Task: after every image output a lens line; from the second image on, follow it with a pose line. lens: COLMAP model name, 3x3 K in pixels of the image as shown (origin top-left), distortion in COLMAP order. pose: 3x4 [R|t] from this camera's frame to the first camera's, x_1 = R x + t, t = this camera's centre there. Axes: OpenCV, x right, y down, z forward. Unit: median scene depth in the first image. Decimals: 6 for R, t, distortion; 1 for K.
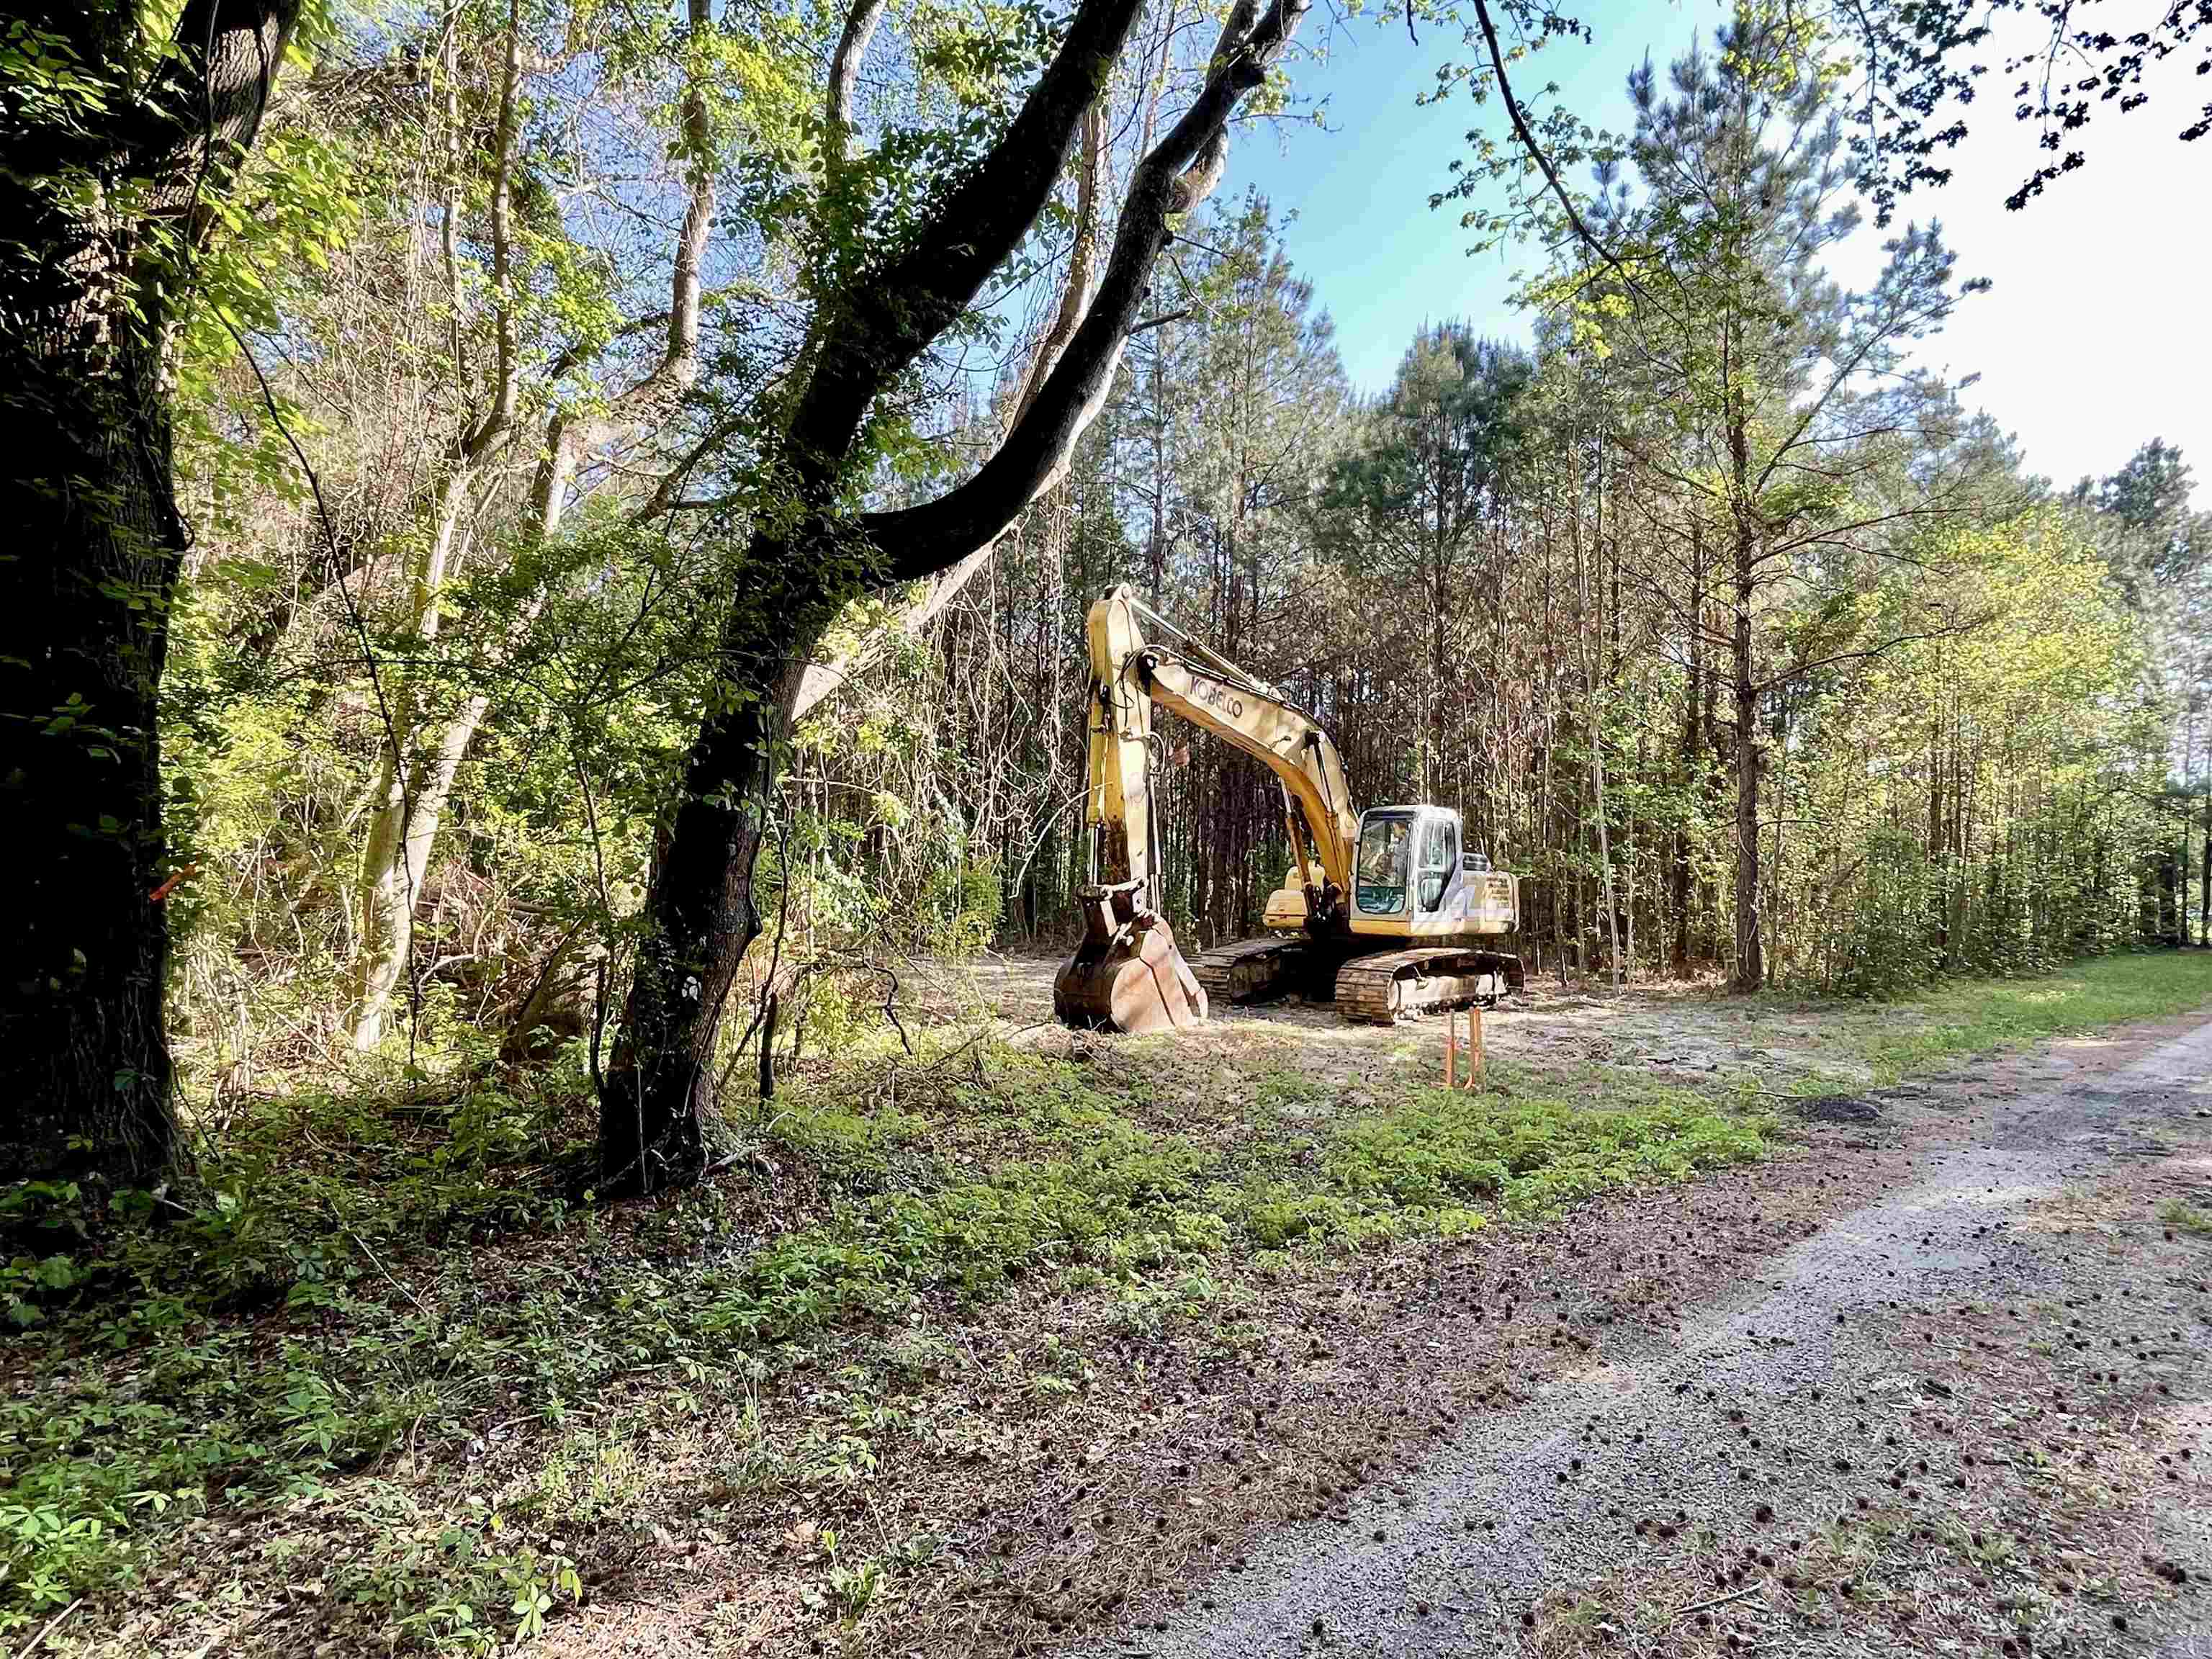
lens RADIAL K [[1265.7, 0, 1122.2], [0, 1265.7, 808.3], [0, 0, 1]] dist [0.028096, -0.000660]
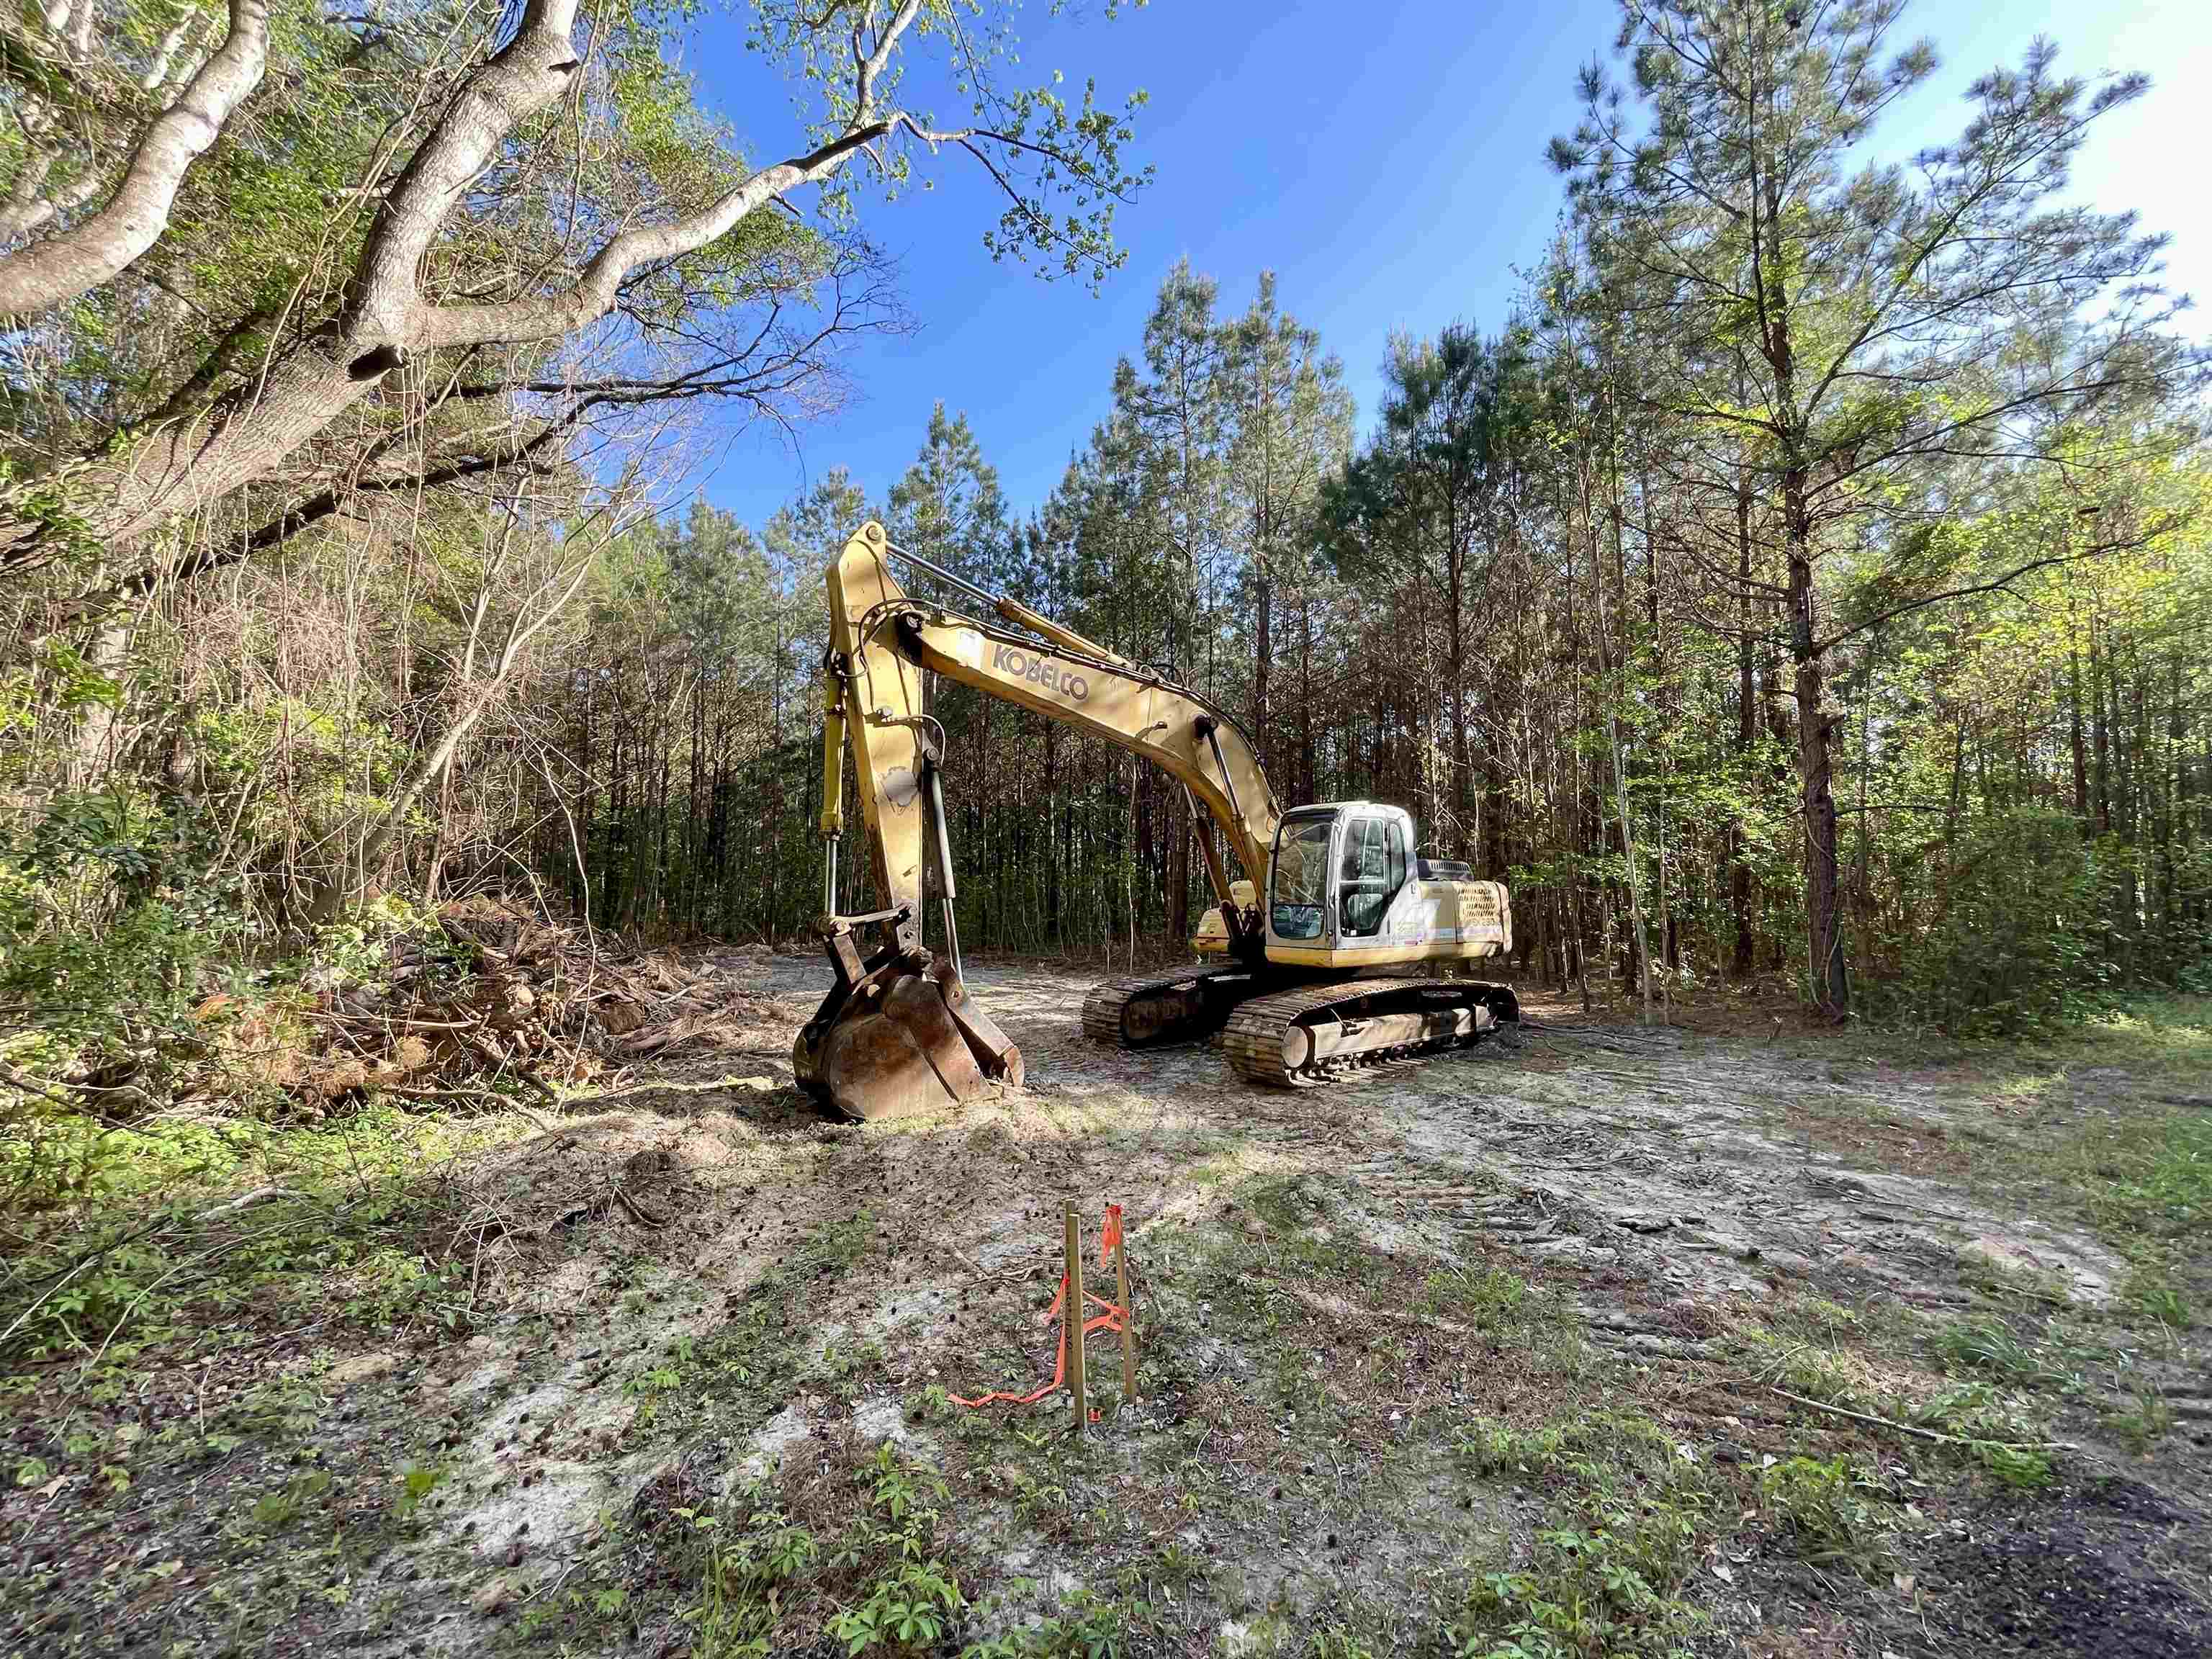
lens RADIAL K [[897.7, 0, 1097.4], [0, 897.7, 825.9], [0, 0, 1]] dist [0.003060, -0.000731]
pose [[0.974330, -0.040906, -0.221375, 0.209128], [0.036786, 0.999065, -0.022702, 0.020635], [0.222097, 0.013975, 0.974924, 0.420110]]
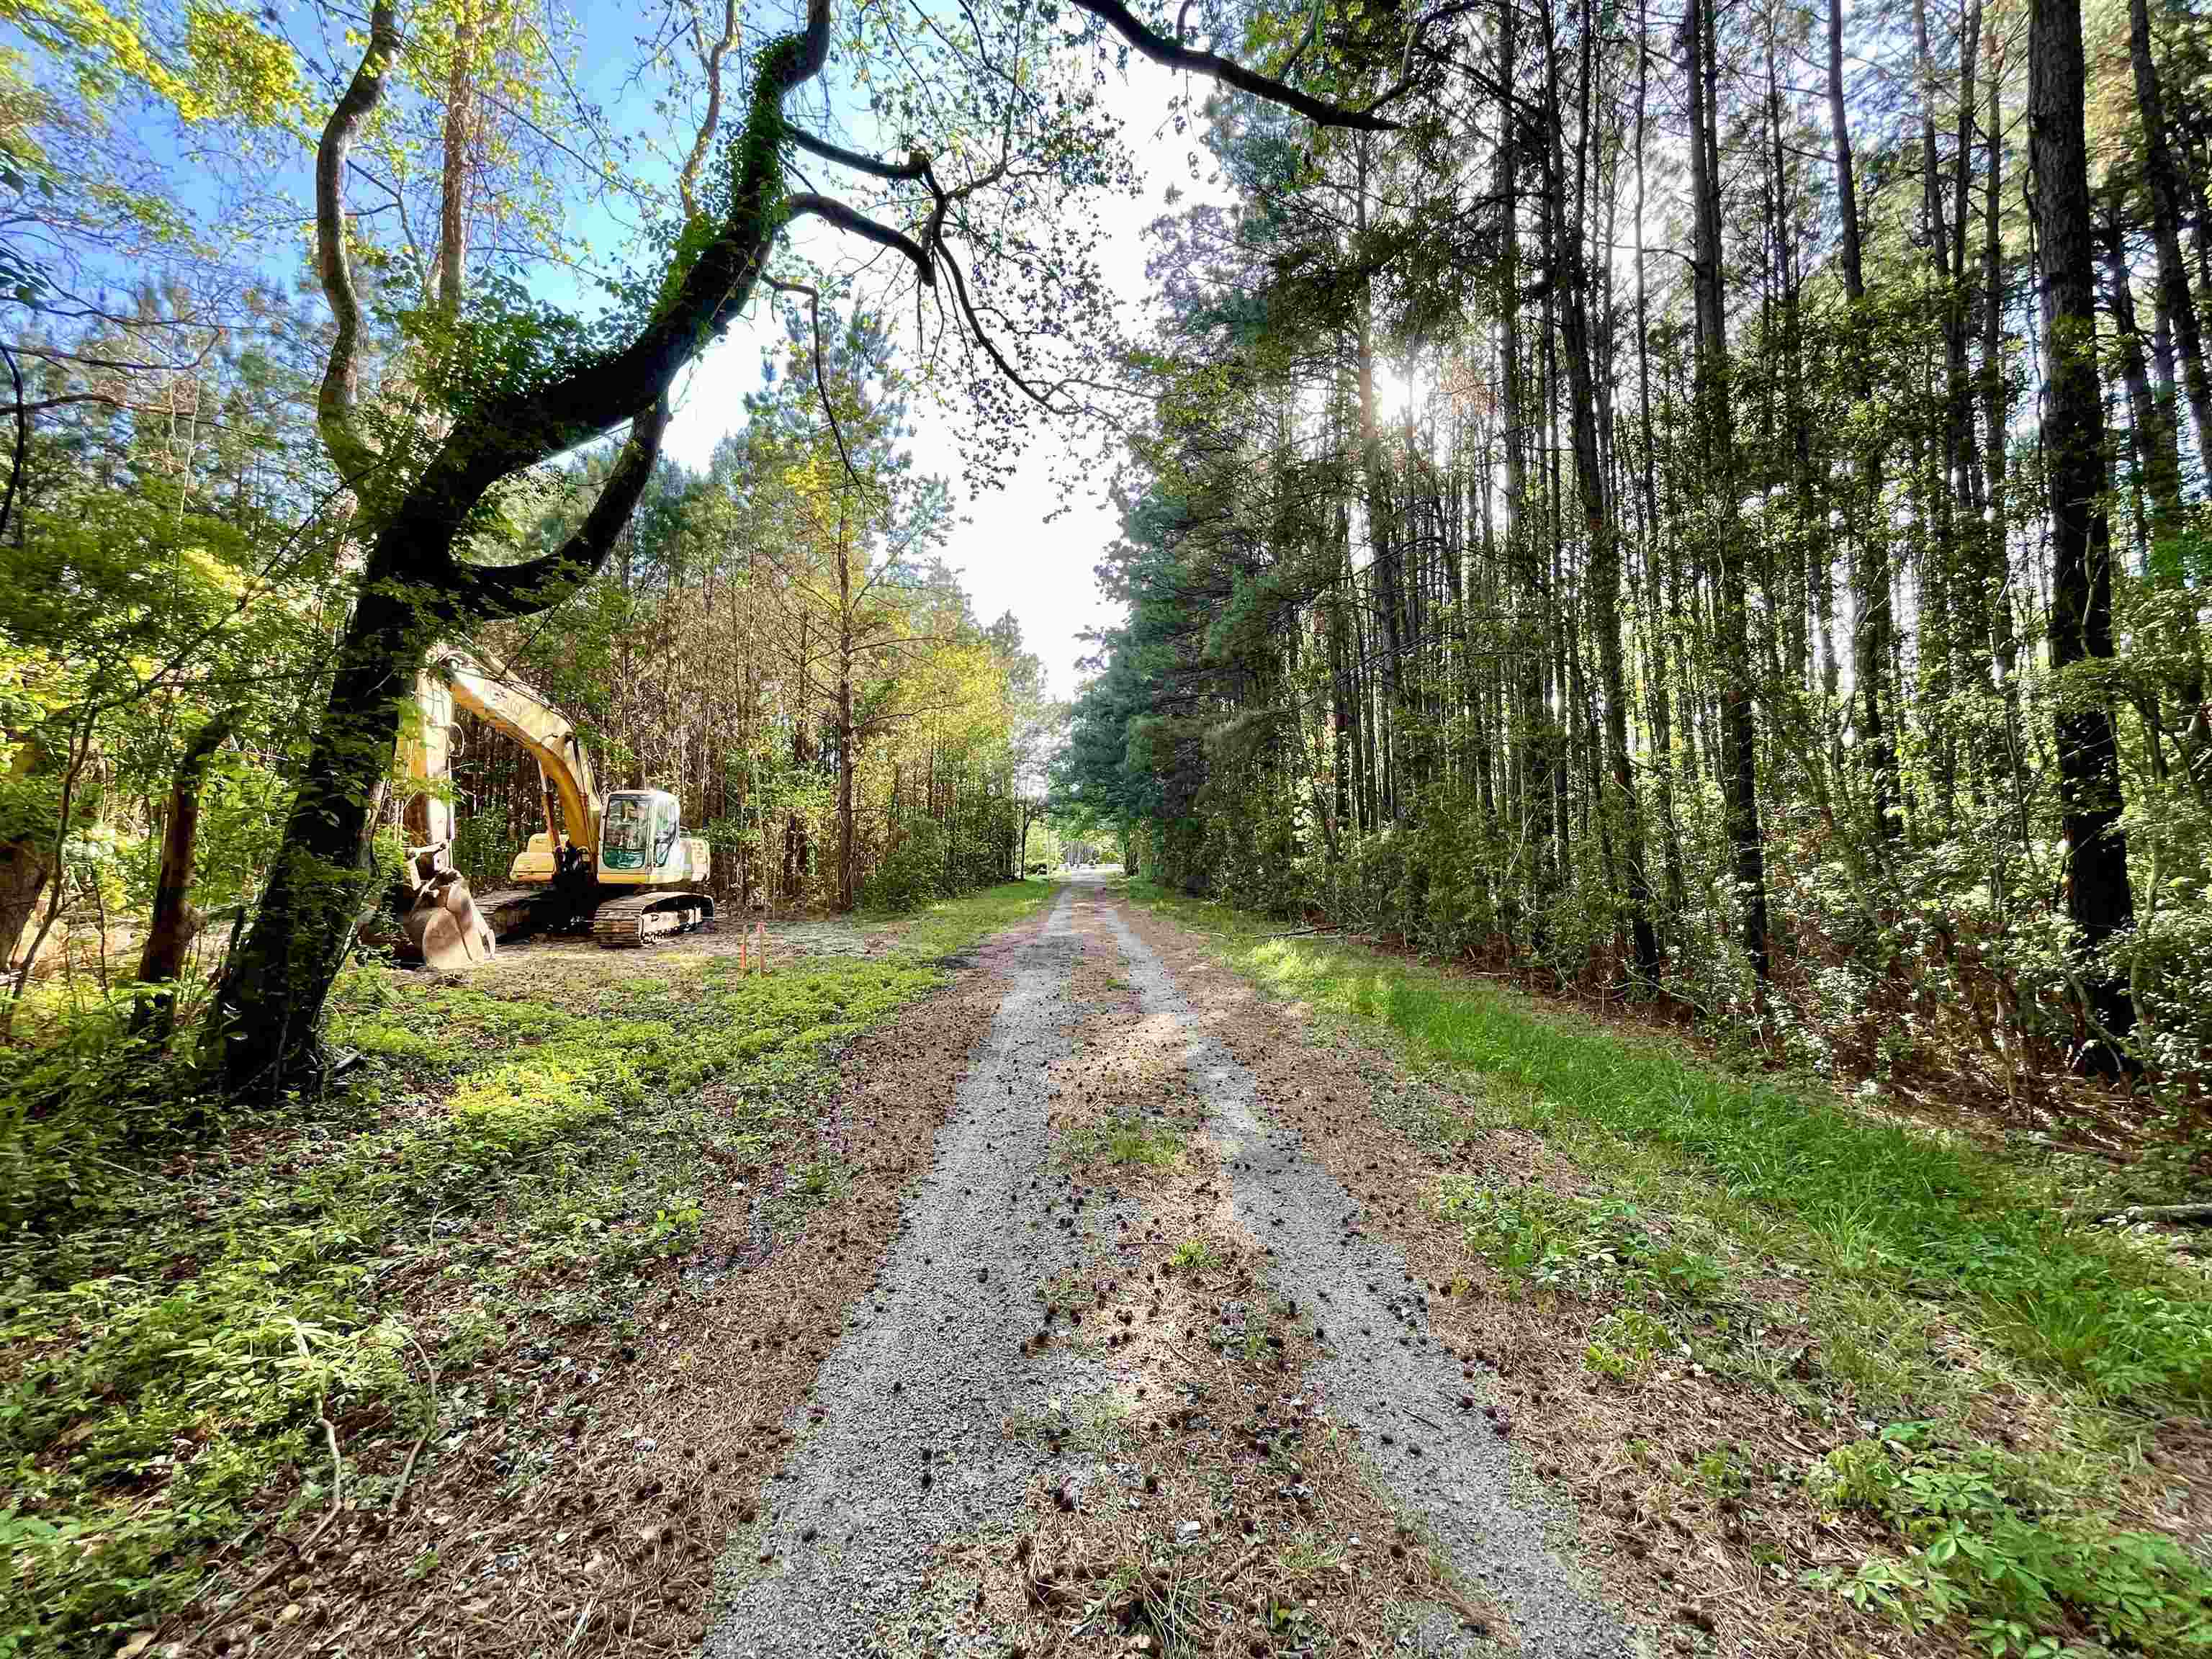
lens RADIAL K [[897.7, 0, 1101.4], [0, 897.7, 845.3], [0, 0, 1]] dist [0.003060, -0.000731]
pose [[0.690111, 0.003722, 0.723694, -0.146496], [-0.045575, 0.998225, 0.038326, -0.003529], [-0.722267, -0.059431, 0.689056, -0.049387]]
